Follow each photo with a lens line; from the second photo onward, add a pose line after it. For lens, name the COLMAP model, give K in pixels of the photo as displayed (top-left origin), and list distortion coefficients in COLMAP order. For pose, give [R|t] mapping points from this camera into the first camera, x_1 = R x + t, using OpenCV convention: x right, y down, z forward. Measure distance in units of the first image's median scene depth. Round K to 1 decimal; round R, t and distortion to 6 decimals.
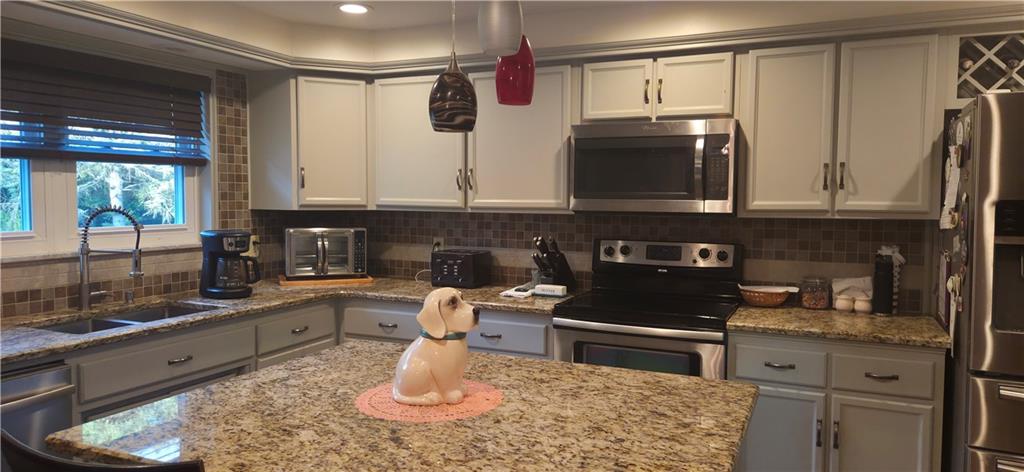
lens RADIAL K [[669.6, 0, 517.3], [0, 669.6, 230.5], [0, 0, 1]] dist [0.071321, -0.070659]
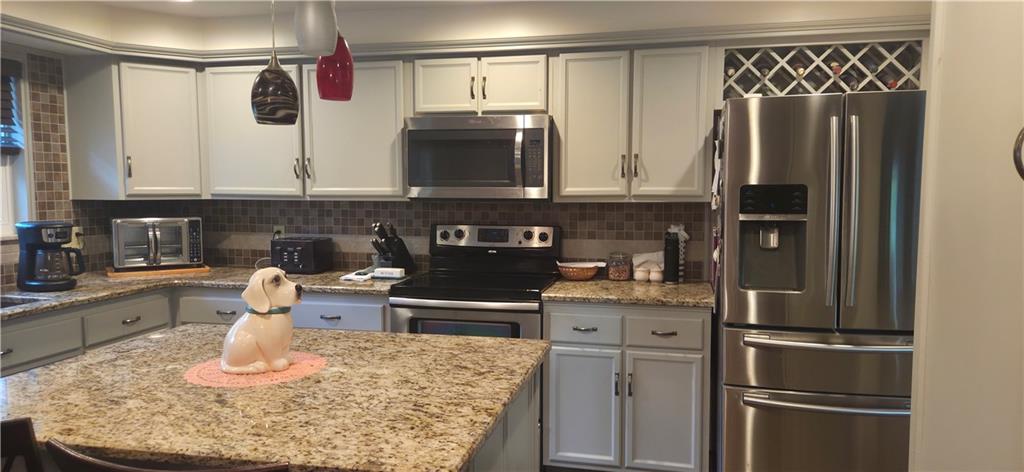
lens RADIAL K [[666.0, 0, 508.0], [0, 666.0, 239.7], [0, 0, 1]] dist [0.067822, -0.066176]
pose [[0.981260, -0.022668, 0.191349, 0.038143], [0.016715, 0.999327, 0.032666, 0.005745], [-0.191960, -0.028855, 0.980978, -0.088206]]
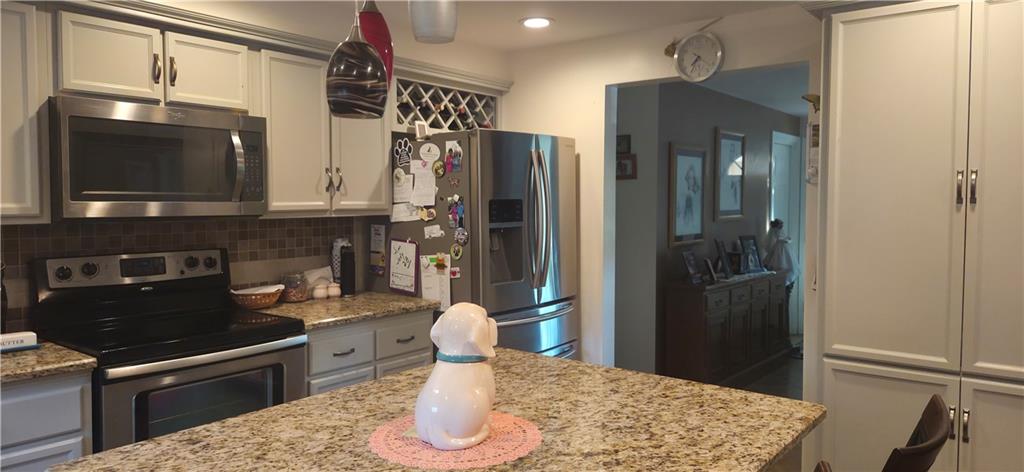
lens RADIAL K [[669.6, 0, 517.3], [0, 669.6, 230.5], [0, 0, 1]] dist [0.071321, -0.070659]
pose [[0.270236, -0.051207, 0.961431, -0.525772], [0.050669, 0.997957, 0.038911, -0.023006], [-0.961460, 0.038199, 0.272279, 0.392114]]
